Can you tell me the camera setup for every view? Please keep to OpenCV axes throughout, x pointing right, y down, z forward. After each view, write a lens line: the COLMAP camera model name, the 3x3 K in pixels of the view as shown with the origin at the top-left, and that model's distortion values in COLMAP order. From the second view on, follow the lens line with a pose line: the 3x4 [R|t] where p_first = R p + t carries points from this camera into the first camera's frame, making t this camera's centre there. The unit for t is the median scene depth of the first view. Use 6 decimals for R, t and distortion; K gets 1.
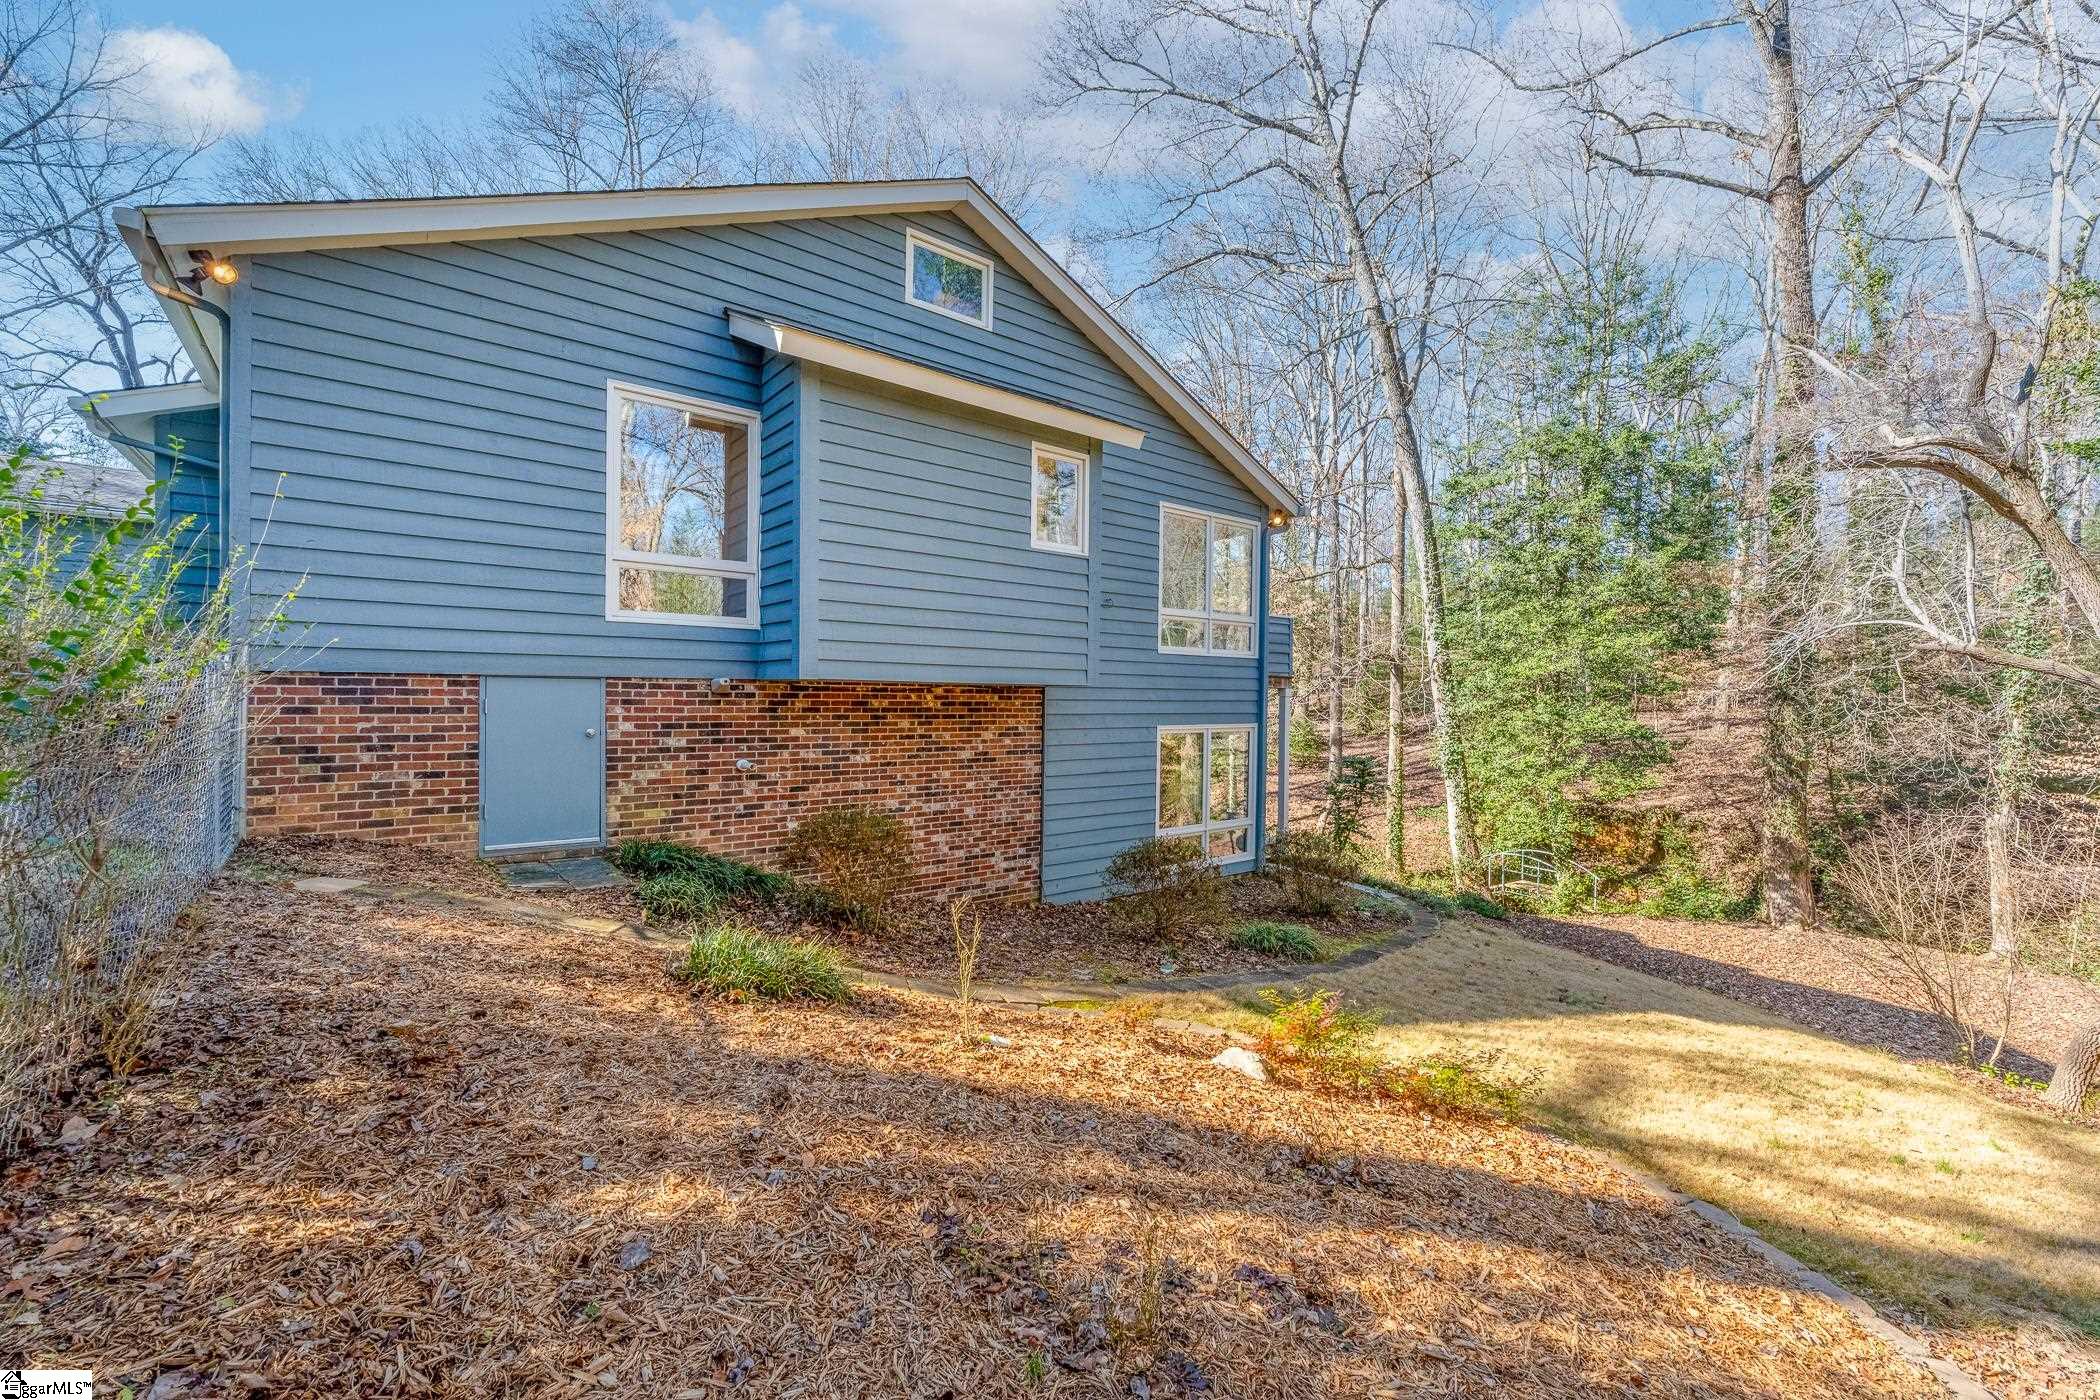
lens RADIAL K [[850.5, 0, 1047.4], [0, 850.5, 704.1], [0, 0, 1]] dist [-0.000802, 0.000523]
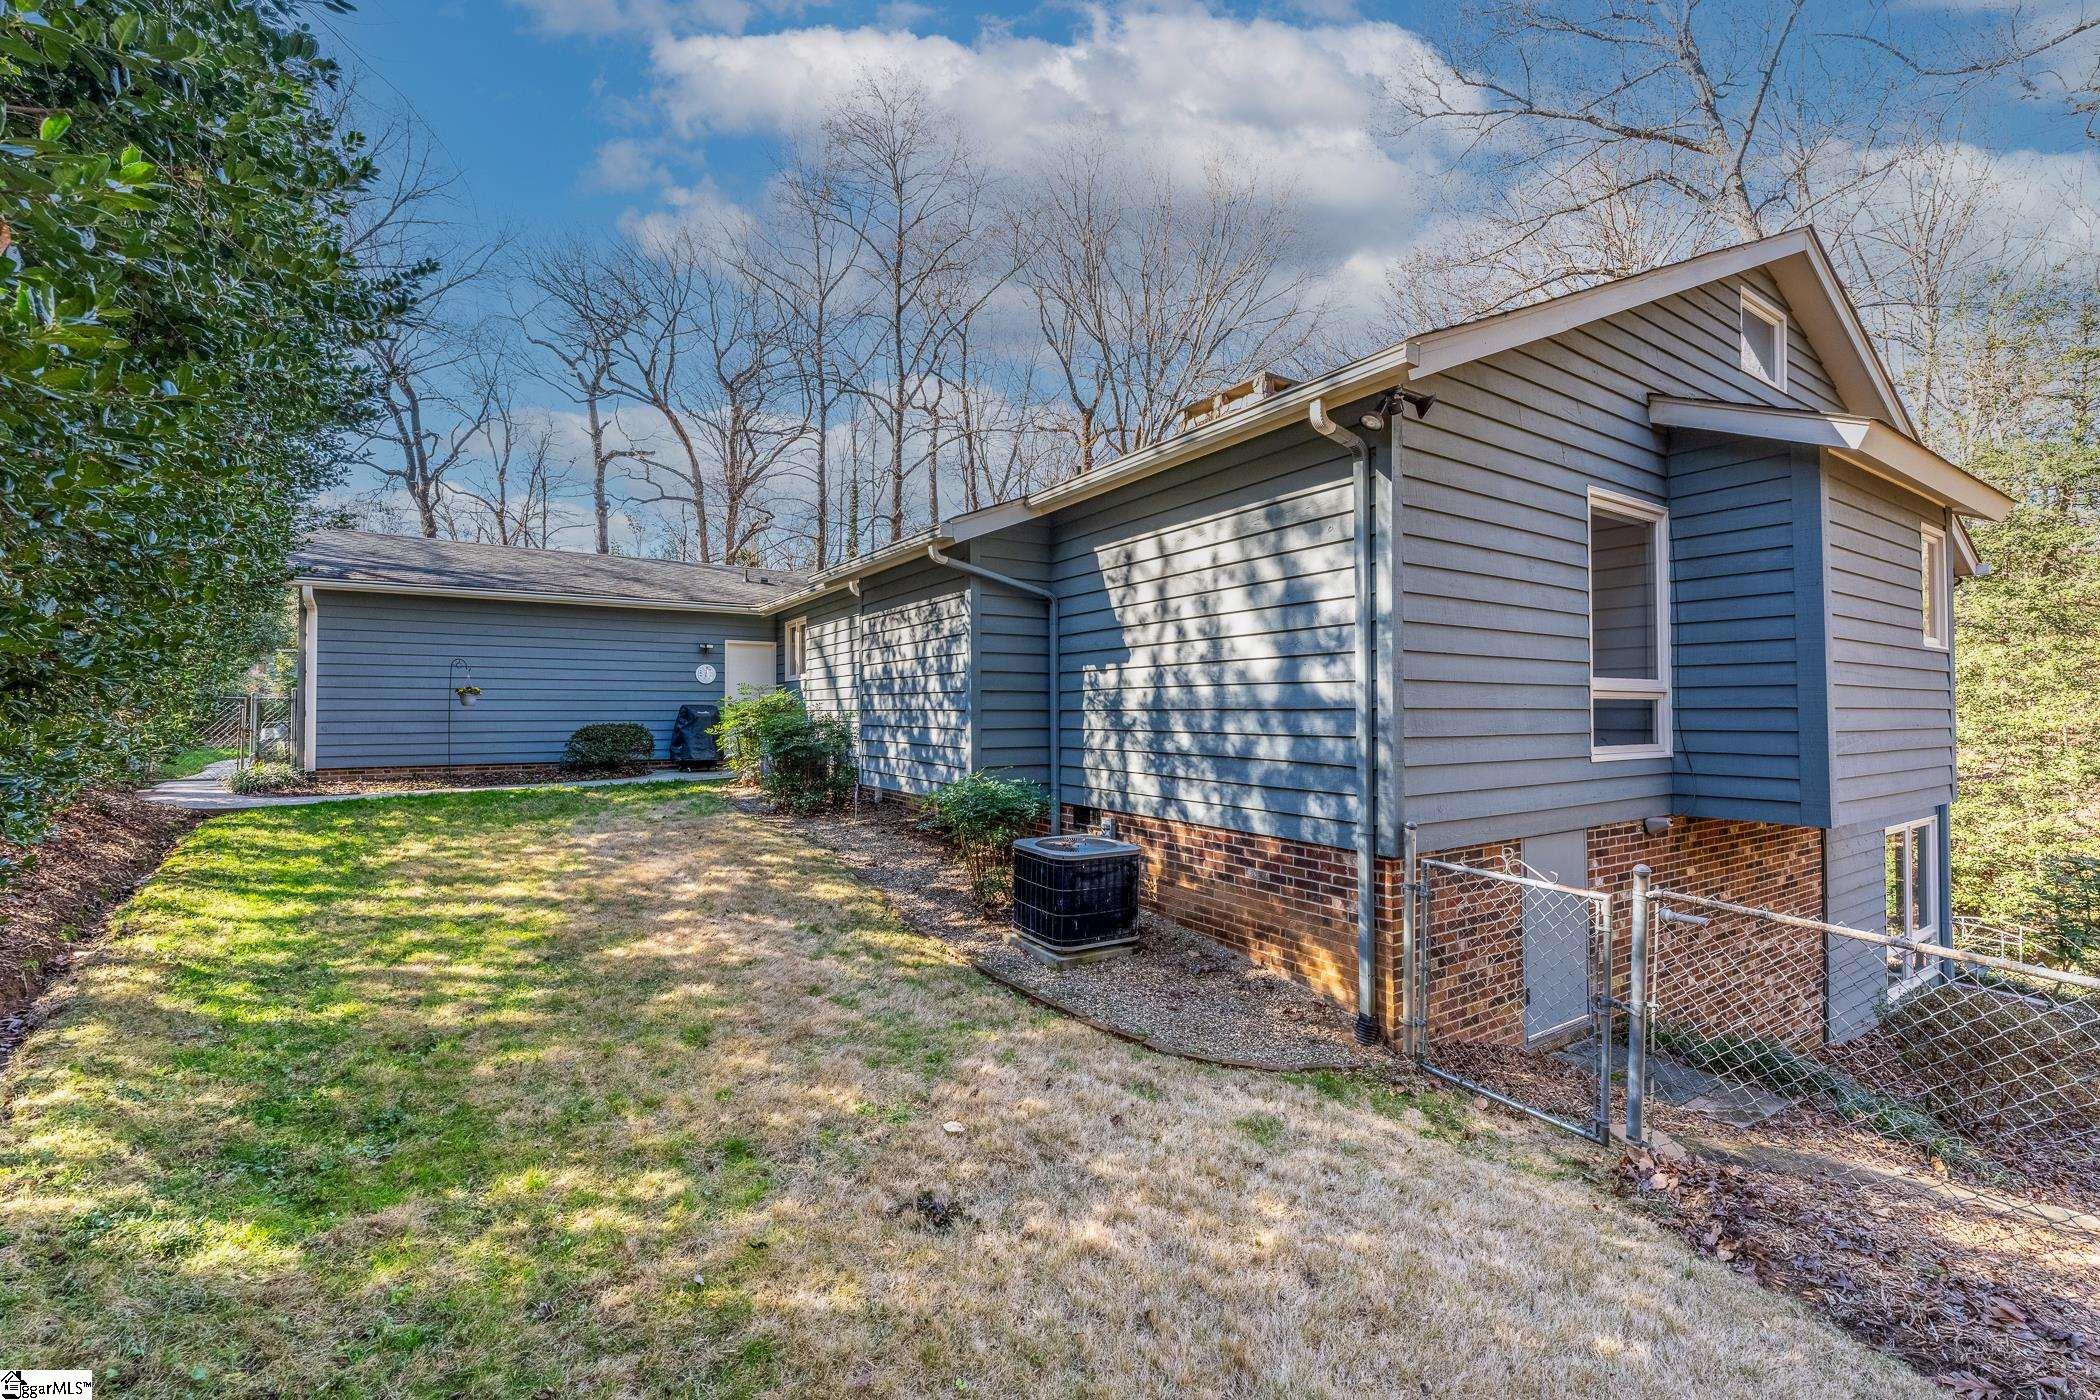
lens RADIAL K [[850.5, 0, 1060.0], [0, 850.5, 694.2], [0, 0, 1]] dist [-0.000802, 0.000523]
pose [[0.994585, -0.018442, -0.102276, -0.763457], [0.014777, 0.999225, -0.036471, -0.113073], [0.102869, 0.034762, 0.994087, 0.064921]]
